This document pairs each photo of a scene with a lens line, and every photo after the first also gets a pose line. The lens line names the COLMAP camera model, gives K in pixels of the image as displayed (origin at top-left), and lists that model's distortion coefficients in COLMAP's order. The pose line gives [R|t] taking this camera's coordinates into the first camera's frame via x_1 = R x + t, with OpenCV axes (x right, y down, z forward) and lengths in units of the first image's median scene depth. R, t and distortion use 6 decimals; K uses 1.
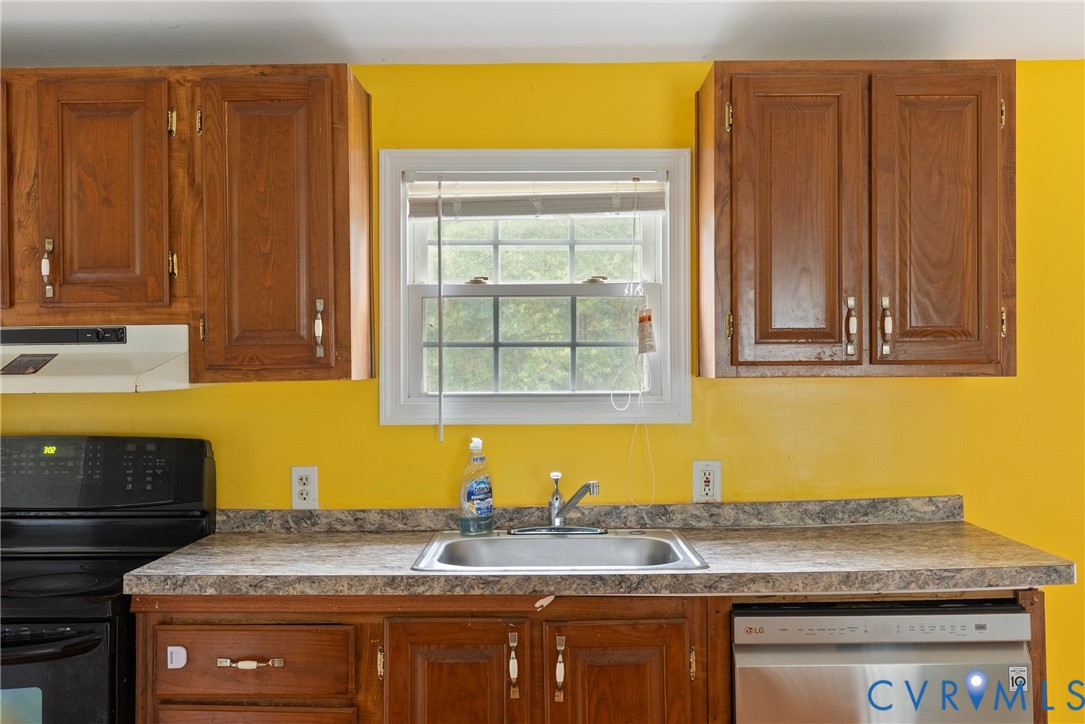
lens RADIAL K [[1058.6, 0, 542.5], [0, 1058.6, 362.0], [0, 0, 1]] dist [-0.001280, 0.001550]
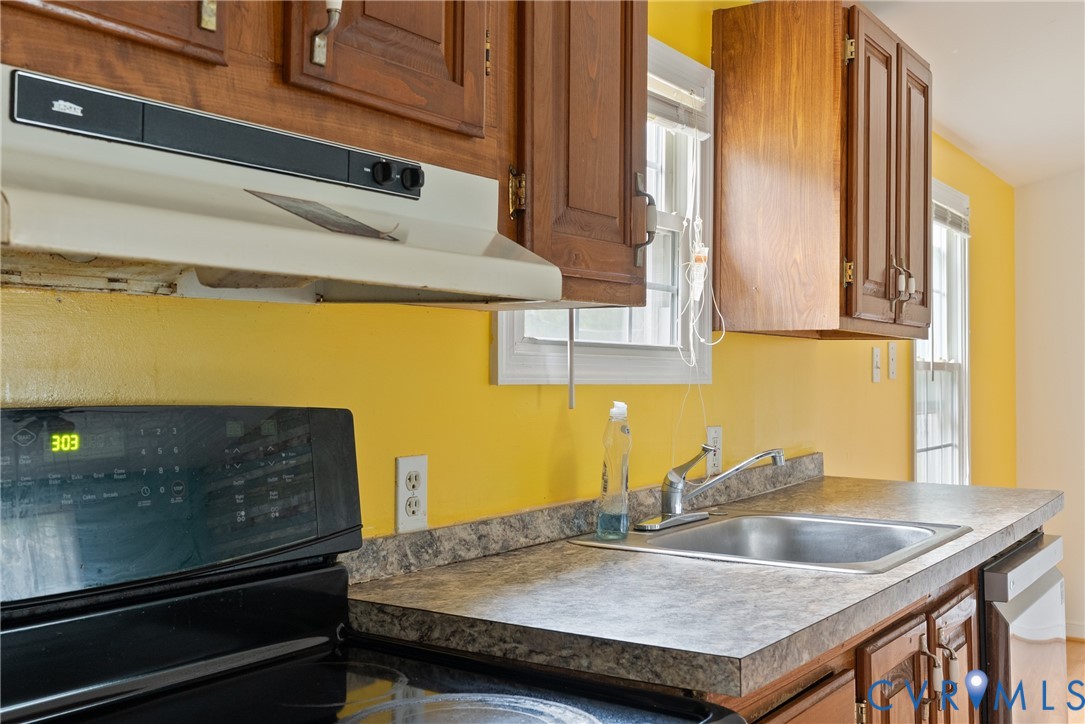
lens RADIAL K [[1093.0, 0, 542.7], [0, 1093.0, 338.1], [0, 0, 1]] dist [0.005249, 0.004040]
pose [[0.567370, 0.037750, 0.822597, -0.704064], [-0.016126, 0.999266, -0.034734, 0.055780], [-0.823305, 0.006442, 0.567563, 0.625652]]
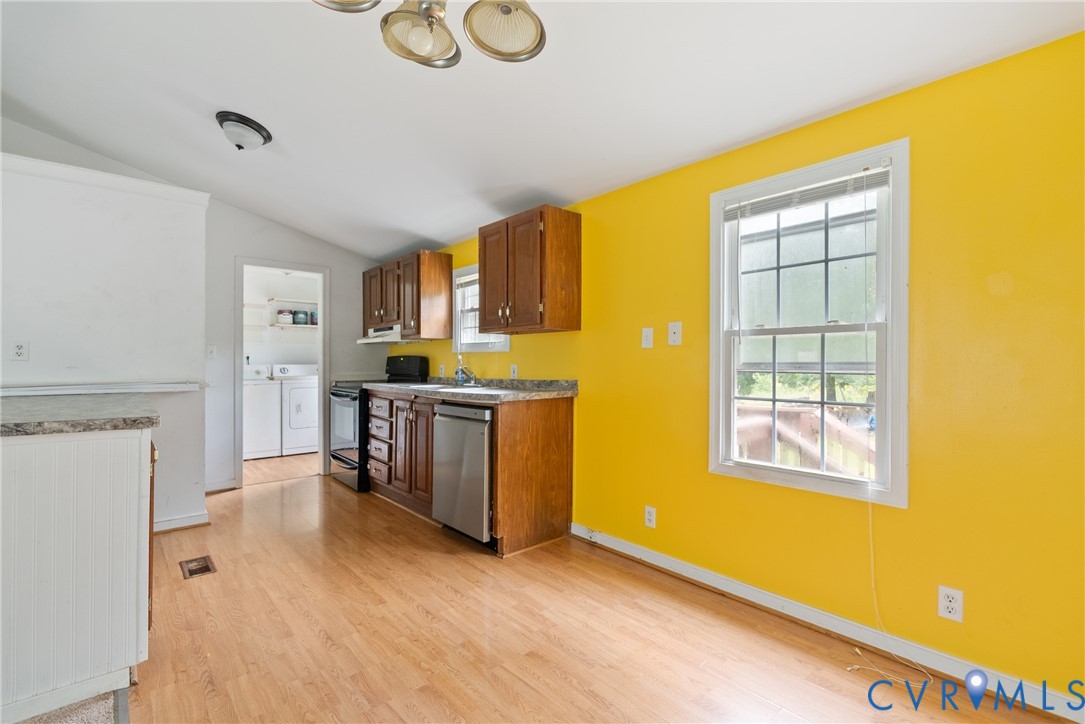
lens RADIAL K [[477.8, 0, 548.5], [0, 477.8, 362.5], [0, 0, 1]] dist [-0.004240, -0.000689]
pose [[0.667874, 0.009554, -0.744213, 1.215851], [-0.003740, 0.999948, 0.009482, 0.078249], [0.744265, -0.003549, 0.667875, 0.223487]]
